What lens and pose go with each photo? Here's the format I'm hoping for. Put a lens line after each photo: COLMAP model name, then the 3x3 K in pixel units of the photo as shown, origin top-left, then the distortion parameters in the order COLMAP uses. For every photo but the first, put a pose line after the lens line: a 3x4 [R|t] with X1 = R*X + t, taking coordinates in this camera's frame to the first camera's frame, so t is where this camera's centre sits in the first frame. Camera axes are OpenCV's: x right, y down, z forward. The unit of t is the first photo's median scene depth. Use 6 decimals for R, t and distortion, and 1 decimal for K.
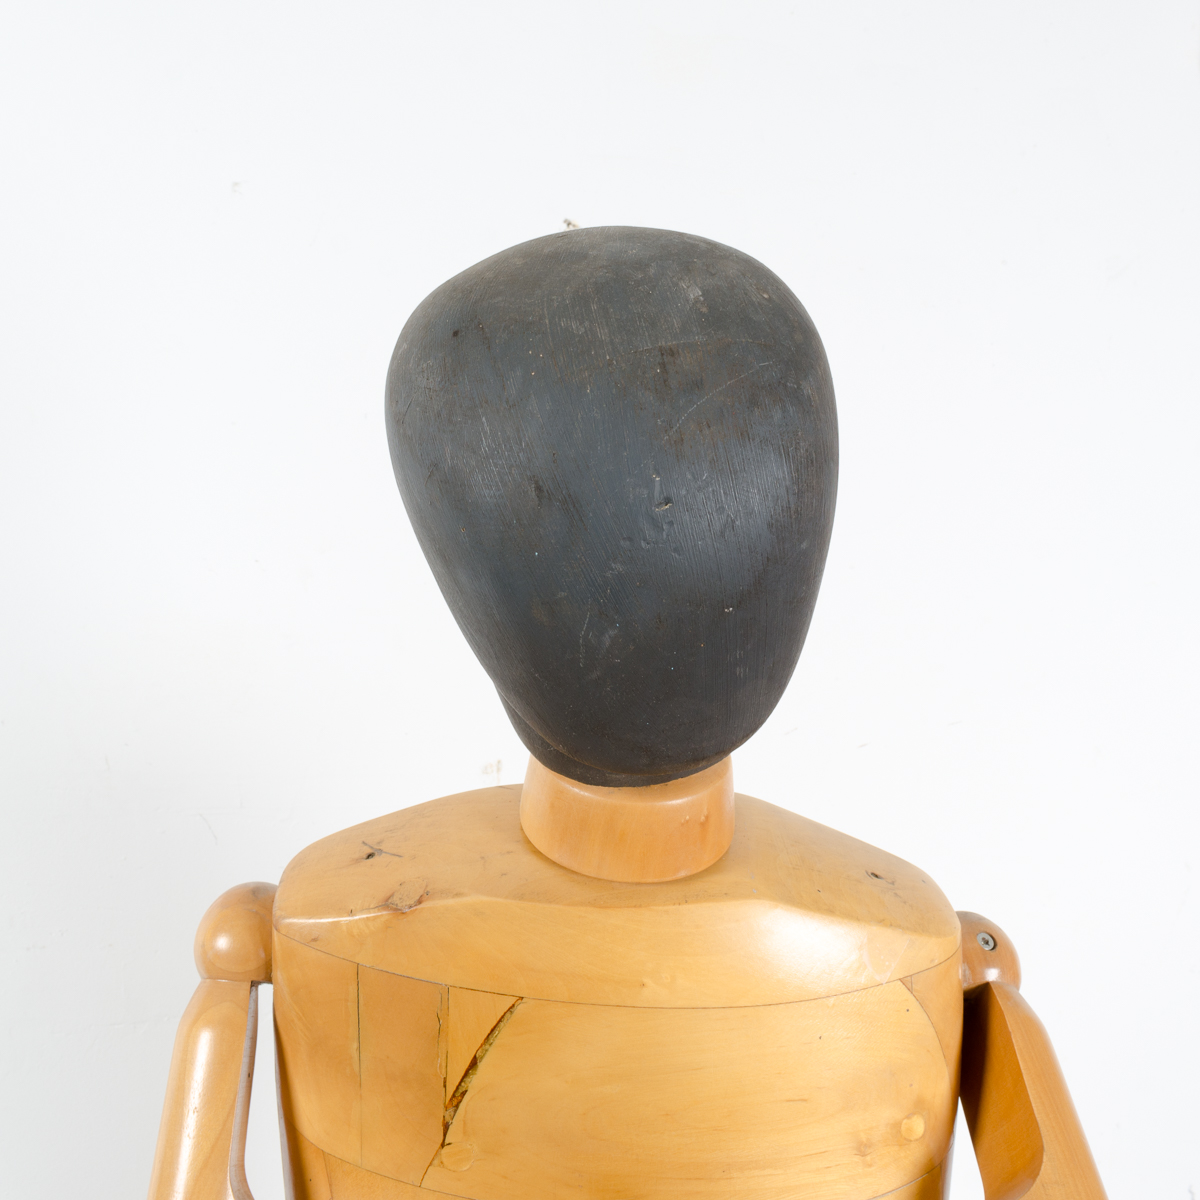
lens RADIAL K [[1298.2, 0, 716.3], [0, 1298.2, 601.3], [0, 0, 1]] dist [0.029192, -0.005788]
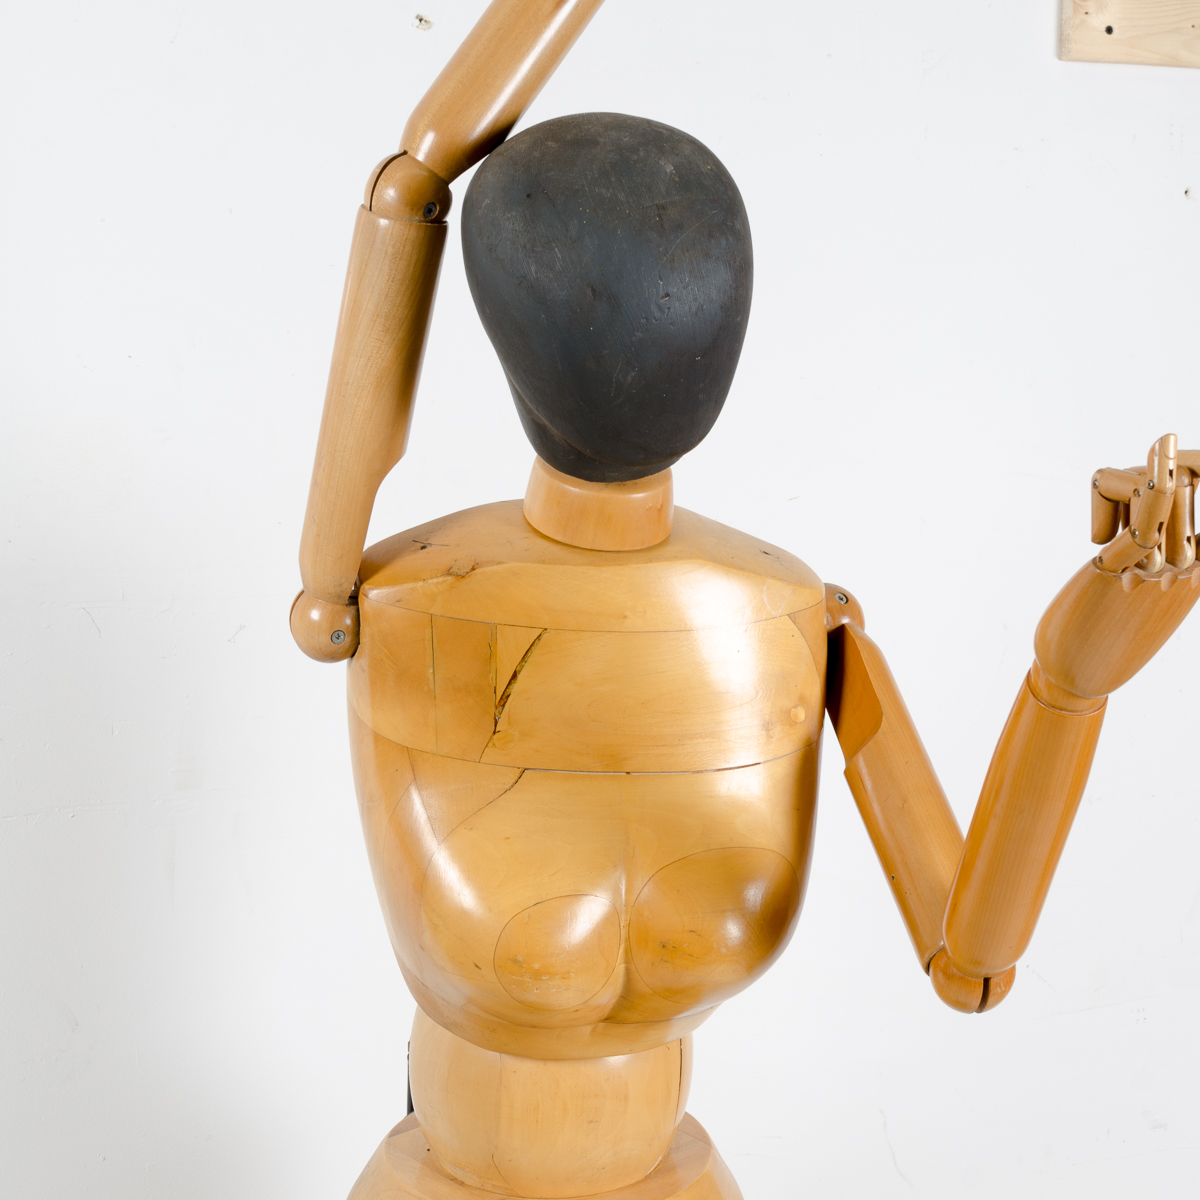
lens RADIAL K [[2073.8, 0, 711.0], [0, 2073.8, 635.1], [0, 0, 1]] dist [0.026652, 0.004466]
pose [[0.983440, -0.054407, 0.172877, -0.437334], [0.036207, 0.993628, 0.106738, 0.072424], [-0.177582, -0.098711, 0.979143, -1.603835]]
